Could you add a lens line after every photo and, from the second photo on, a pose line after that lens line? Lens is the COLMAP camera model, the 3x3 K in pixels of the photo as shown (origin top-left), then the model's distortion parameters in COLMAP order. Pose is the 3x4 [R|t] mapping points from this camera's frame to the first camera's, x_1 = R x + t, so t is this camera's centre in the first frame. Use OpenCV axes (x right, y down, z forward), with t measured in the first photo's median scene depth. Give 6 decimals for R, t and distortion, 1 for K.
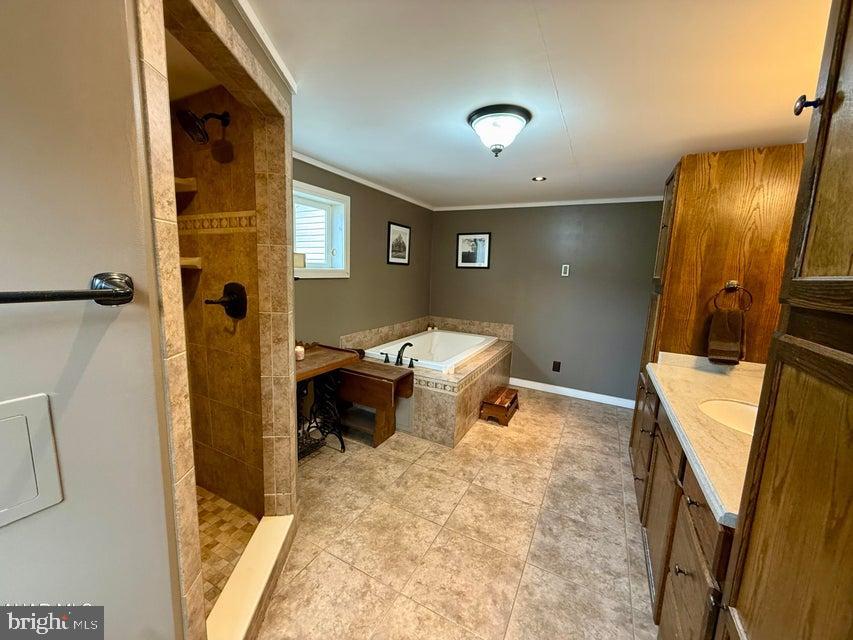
lens RADIAL K [[337.3, 0, 422.2], [0, 337.3, 321.1], [0, 0, 1]] dist [-0.003088, 0.001392]
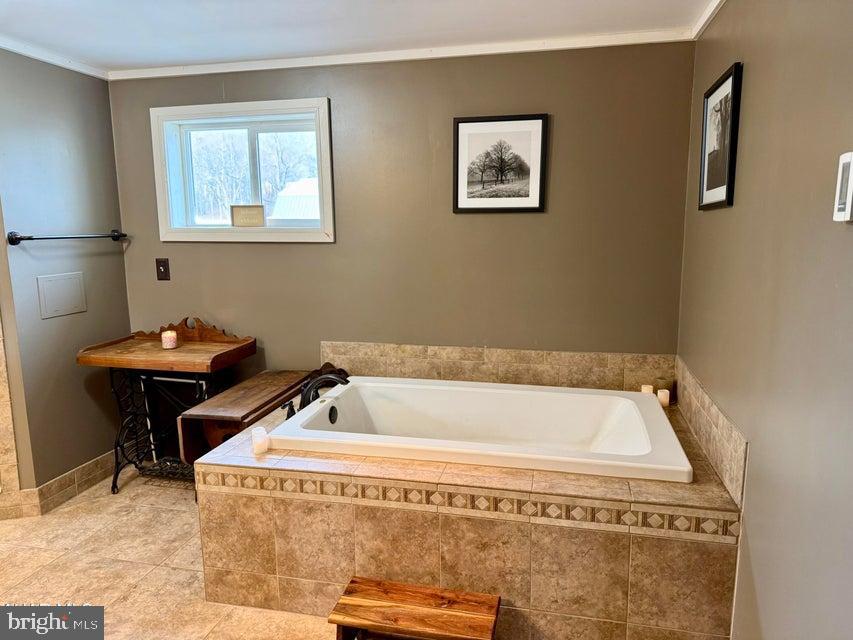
lens RADIAL K [[598.5, 0, 421.7], [0, 598.5, 319.3], [0, 0, 1]] dist [0.066233, -0.074273]
pose [[0.255622, 0.117745, -0.959580, 0.939051], [-0.132979, 0.987404, 0.085735, -0.122323], [0.957588, 0.105688, 0.268060, 1.024634]]
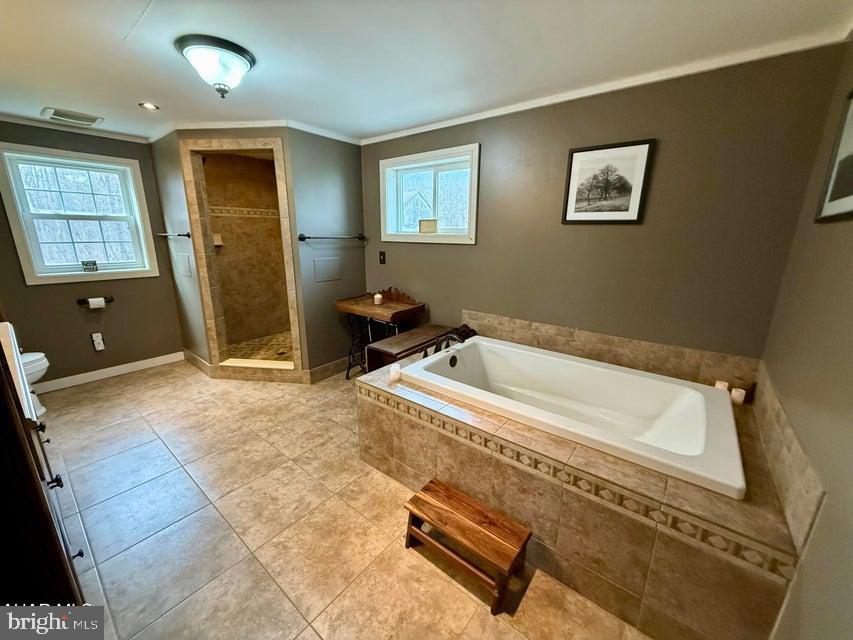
lens RADIAL K [[337.3, 0, 423.3], [0, 337.3, 318.7], [0, 0, 1]] dist [-0.003088, 0.001392]
pose [[-0.178700, 0.210471, -0.961129, 0.759089], [-0.165324, 0.956540, 0.240205, -0.151243], [0.969914, 0.201823, -0.136138, 1.189752]]
